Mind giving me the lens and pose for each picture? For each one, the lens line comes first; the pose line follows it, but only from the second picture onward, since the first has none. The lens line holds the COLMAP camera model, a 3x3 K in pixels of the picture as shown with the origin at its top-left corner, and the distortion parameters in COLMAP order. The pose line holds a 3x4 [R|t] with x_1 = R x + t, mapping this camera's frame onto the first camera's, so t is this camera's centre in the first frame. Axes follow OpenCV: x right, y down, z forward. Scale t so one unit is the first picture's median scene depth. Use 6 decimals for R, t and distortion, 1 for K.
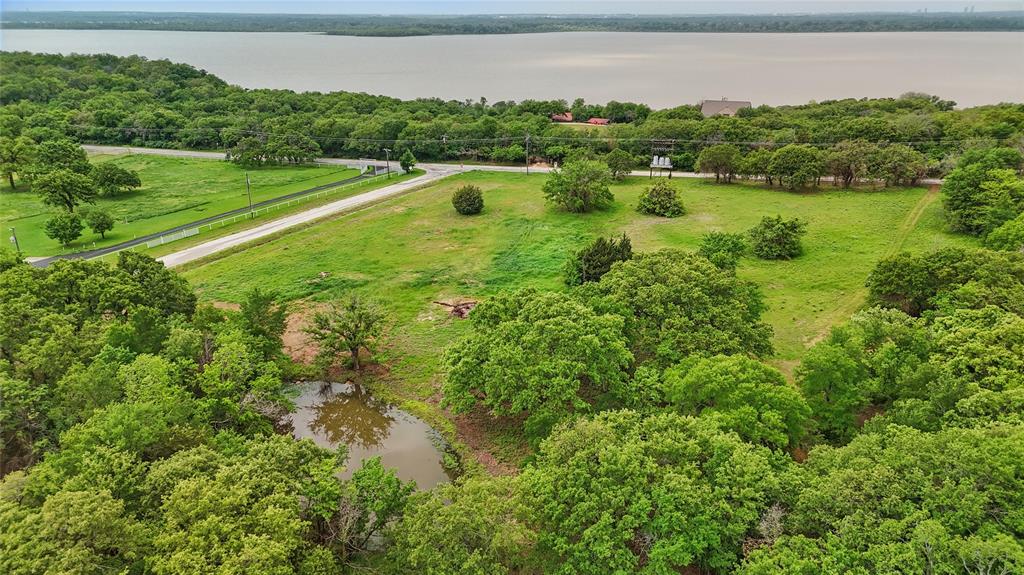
lens RADIAL K [[754.3, 0, 512.0], [0, 754.3, 287.5], [0, 0, 1]] dist [0.093899, -0.094195]
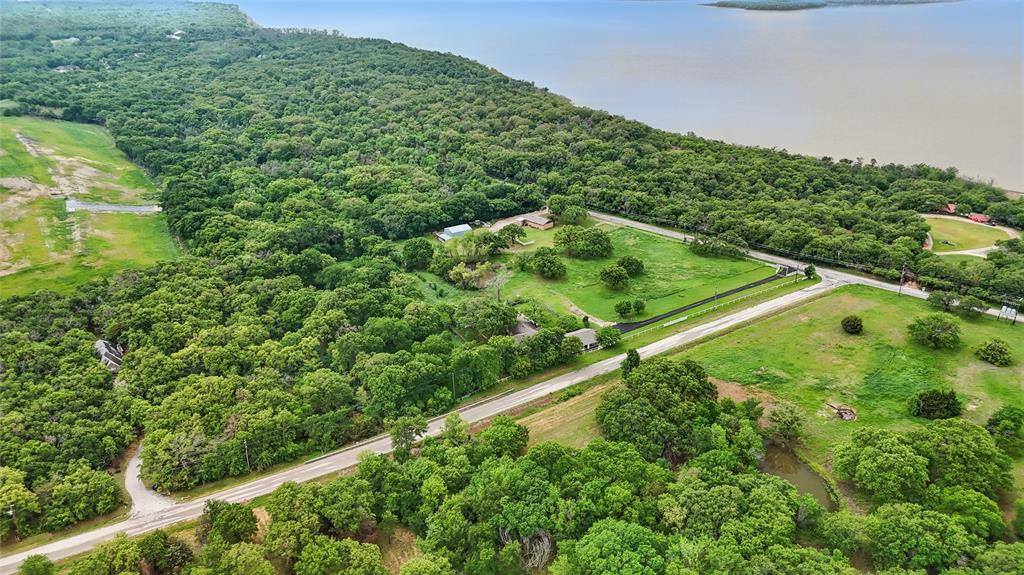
lens RADIAL K [[754.3, 0, 512.0], [0, 754.3, 287.5], [0, 0, 1]] dist [0.093899, -0.094195]
pose [[0.896195, 0.174784, -0.407782, -0.059813], [-0.148182, 0.984269, 0.096213, -0.253242], [0.418183, -0.025799, 0.907996, -0.798710]]
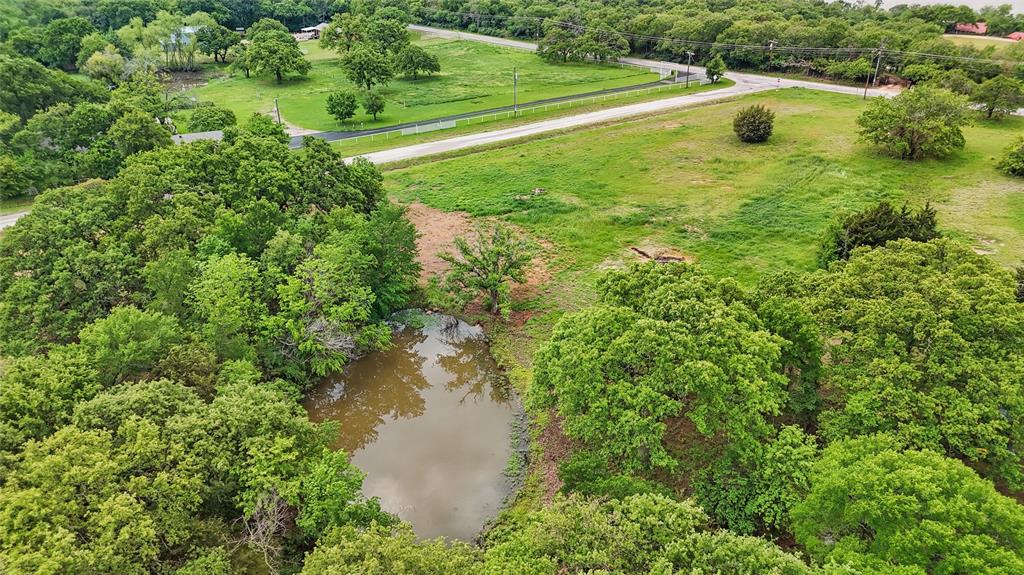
lens RADIAL K [[754.3, 0, 512.0], [0, 754.3, 287.5], [0, 0, 1]] dist [0.093899, -0.094195]
pose [[0.877693, 0.215948, -0.427811, 0.105617], [-0.162772, 0.973980, 0.157700, -0.035206], [0.450734, -0.068776, 0.890005, 0.164300]]
